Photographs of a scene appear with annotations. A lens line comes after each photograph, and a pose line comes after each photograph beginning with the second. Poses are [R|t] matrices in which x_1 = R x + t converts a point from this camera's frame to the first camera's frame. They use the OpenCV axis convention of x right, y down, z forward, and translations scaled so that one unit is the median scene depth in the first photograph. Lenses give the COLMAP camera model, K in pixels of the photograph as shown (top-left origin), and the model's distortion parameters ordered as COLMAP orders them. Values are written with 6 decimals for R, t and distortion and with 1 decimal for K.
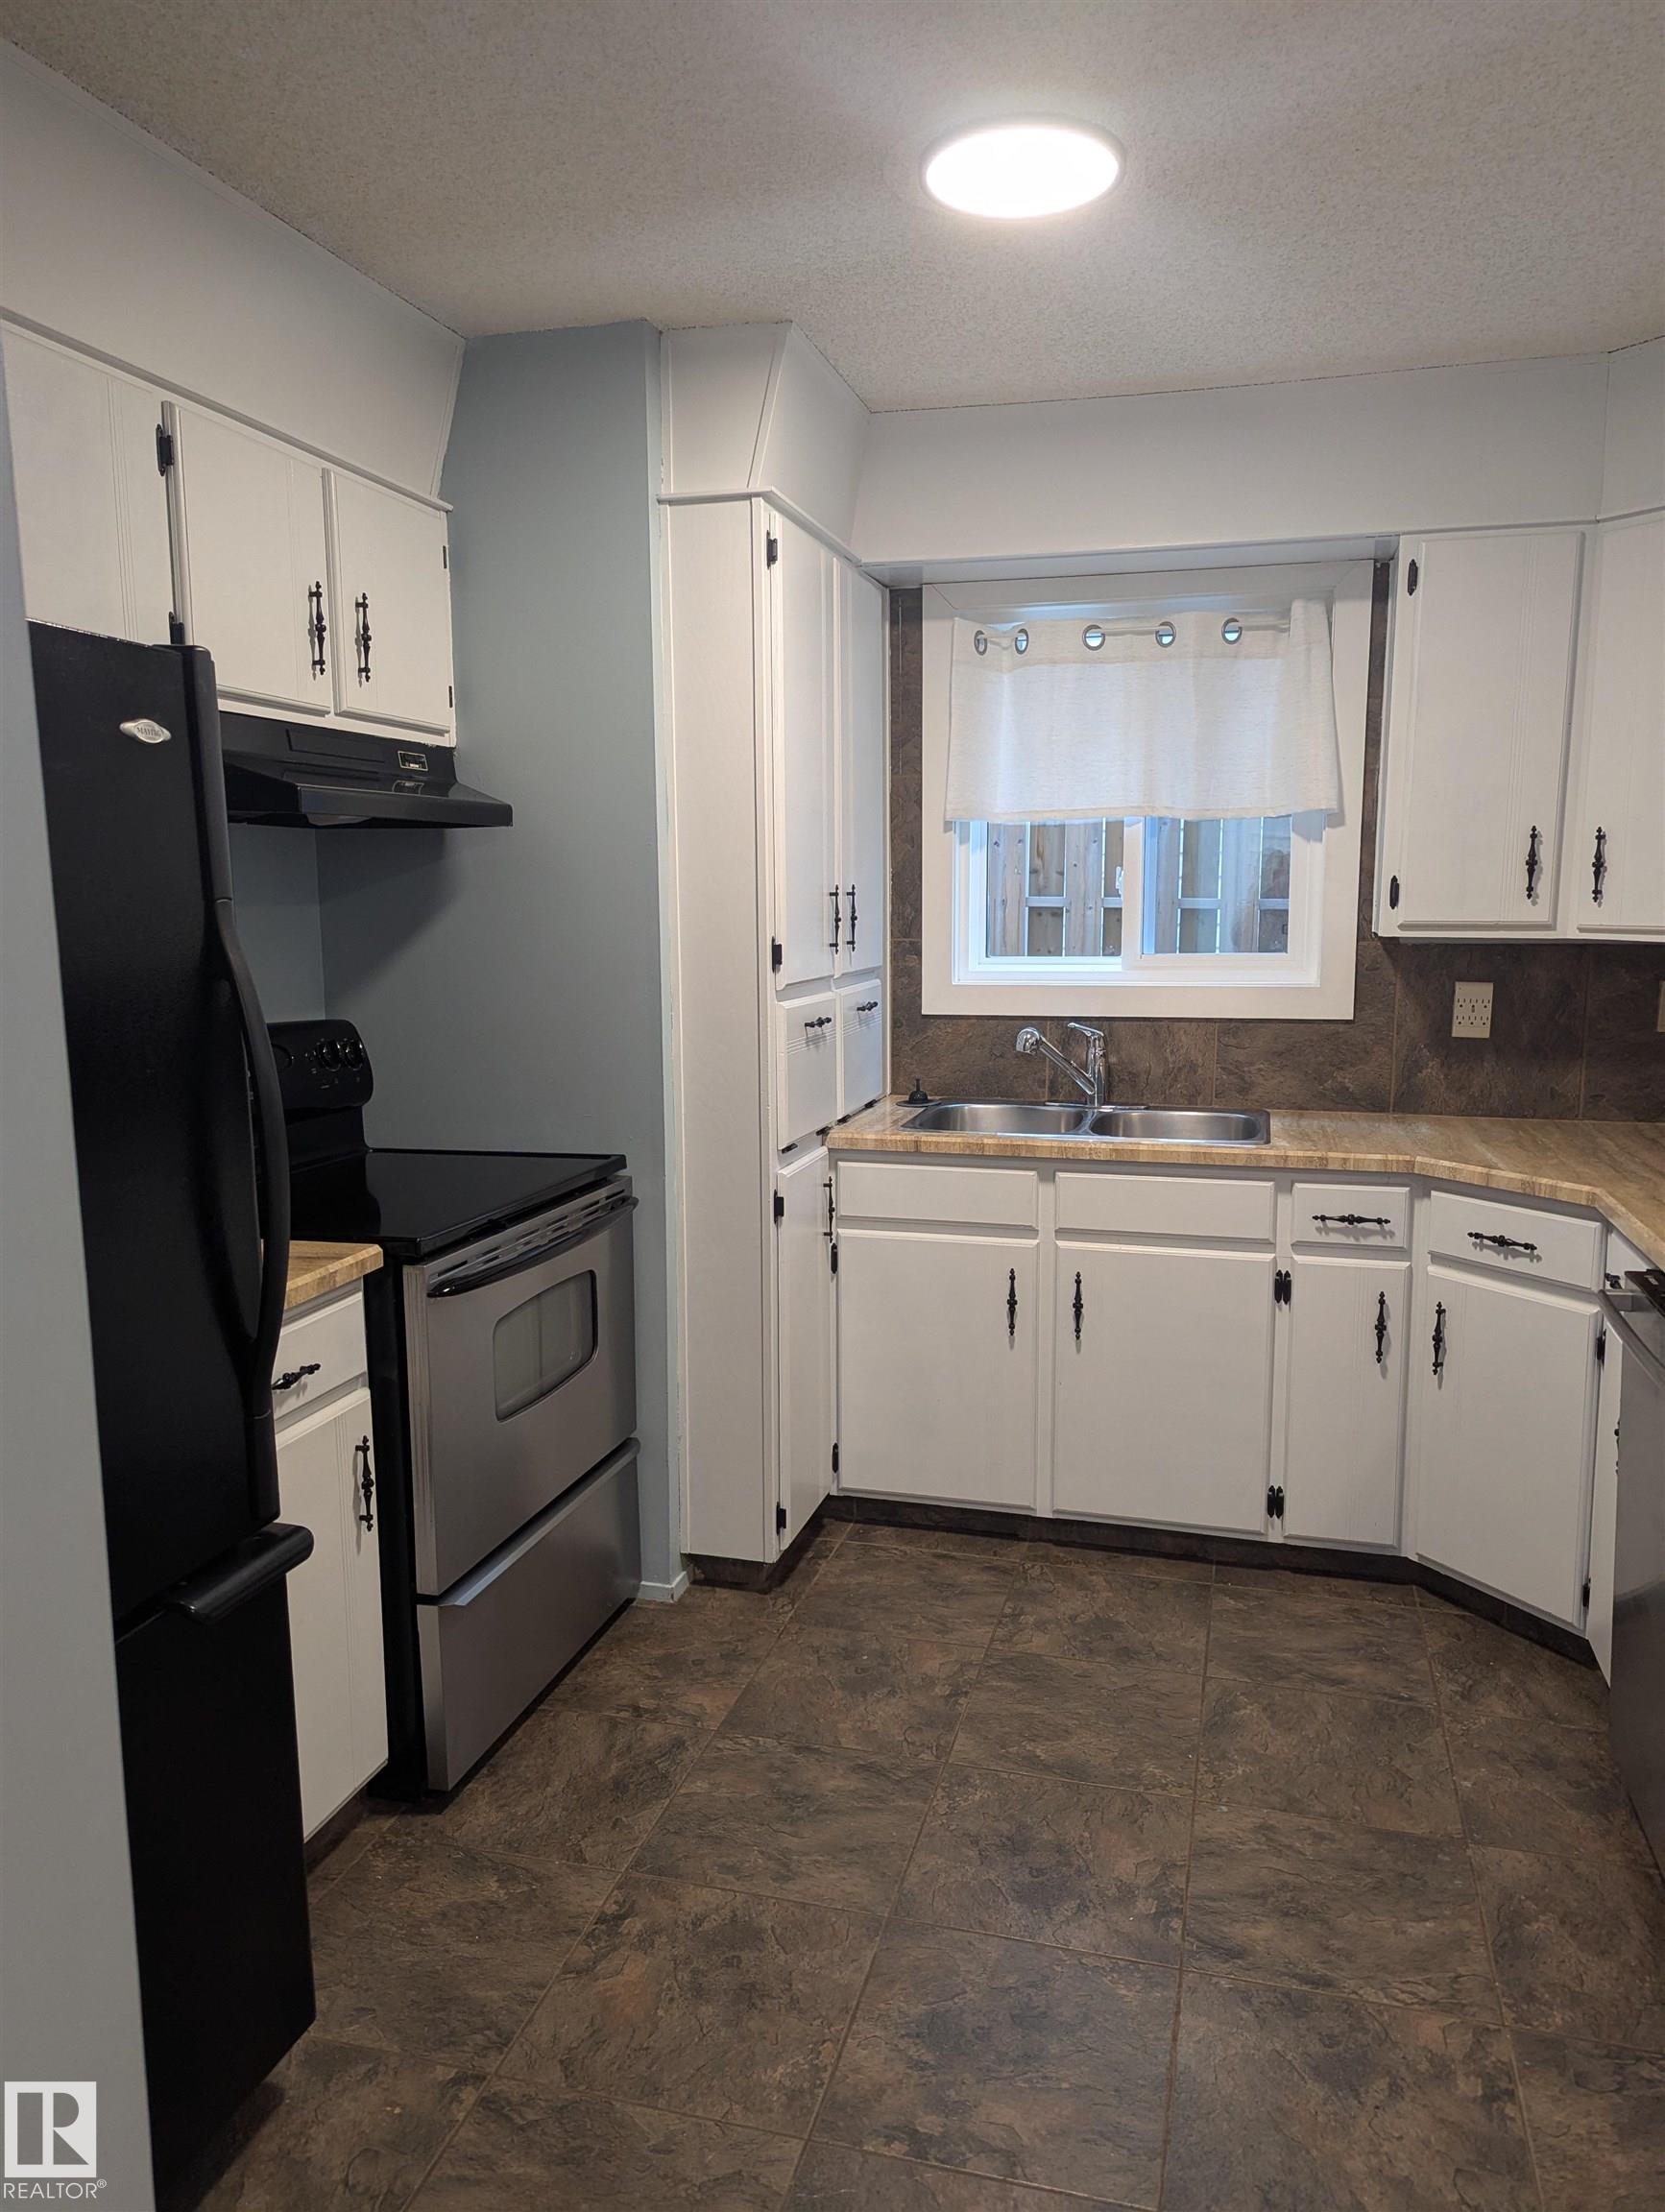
lens RADIAL K [[1544.2, 0, 837.5], [0, 1544.2, 1112.0], [0, 0, 1]] dist [0.000210, -0.005289]
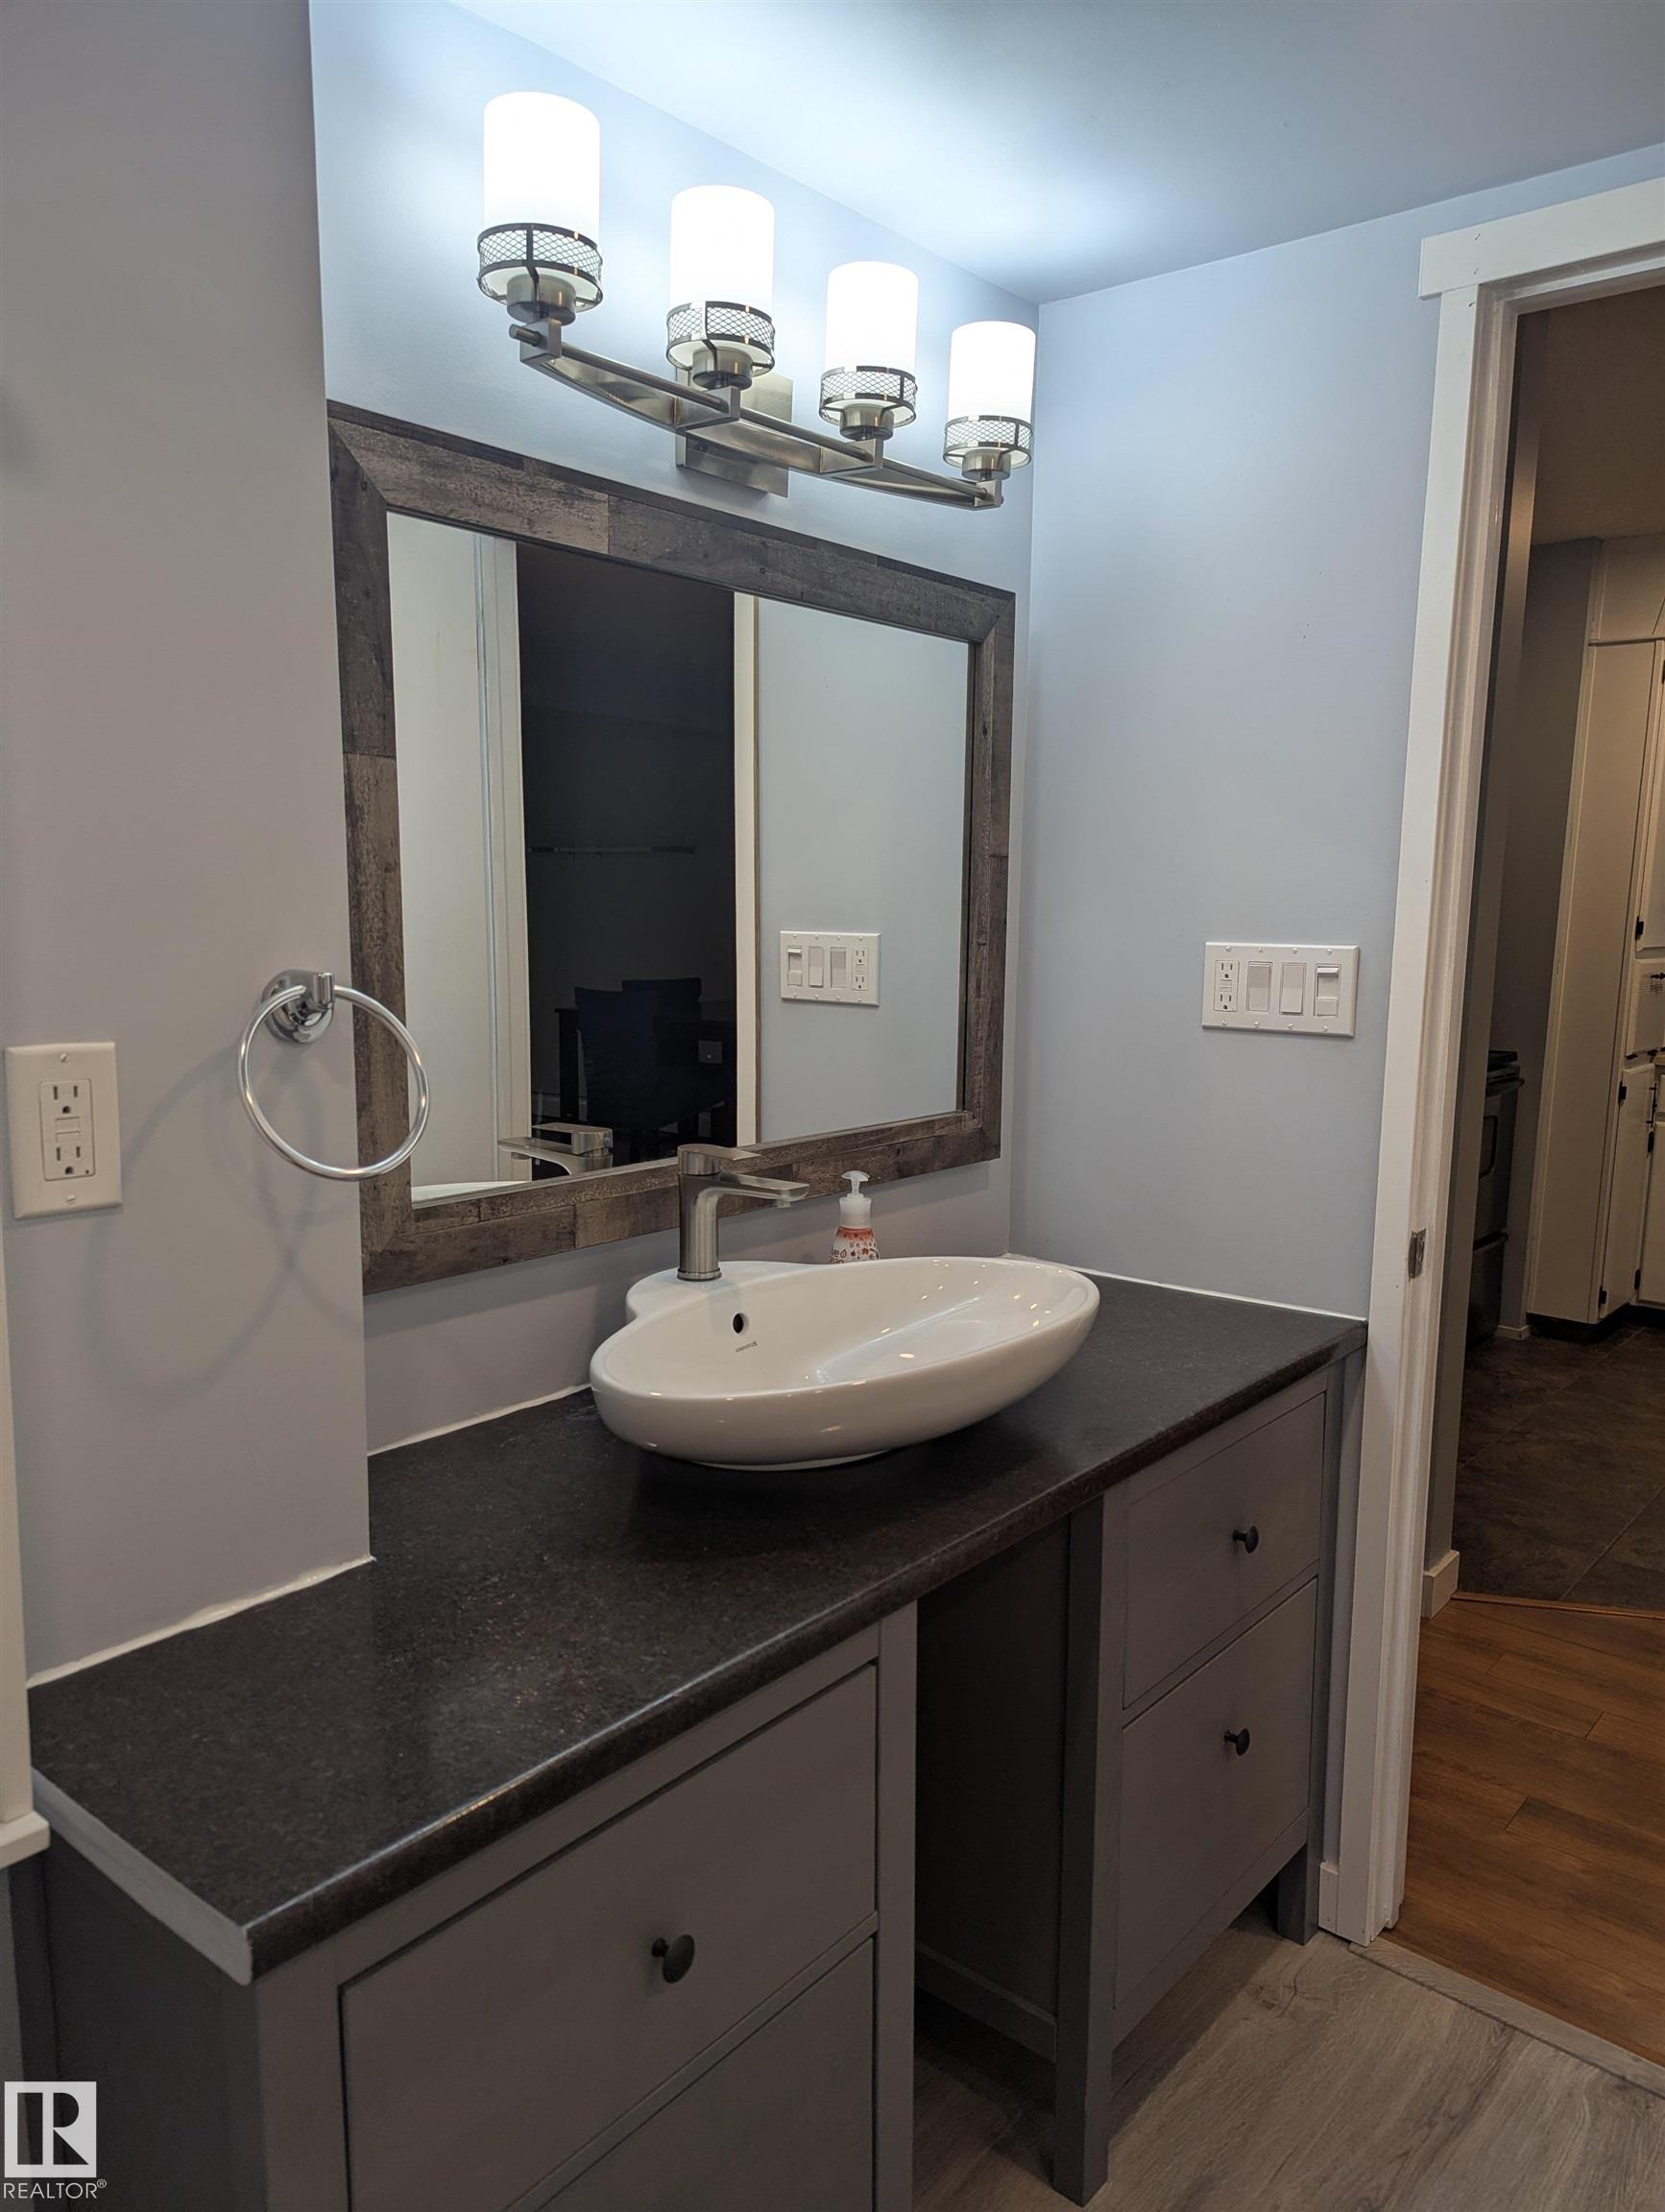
lens RADIAL K [[1544.2, 0, 817.1], [0, 1544.2, 1104.2], [0, 0, 1]] dist [0.000210, -0.005289]
pose [[0.901186, 0.088966, -0.424203, -0.106686], [-0.092147, 0.995660, 0.013055, 0.125664], [0.423523, 0.027324, 0.905473, -0.725992]]
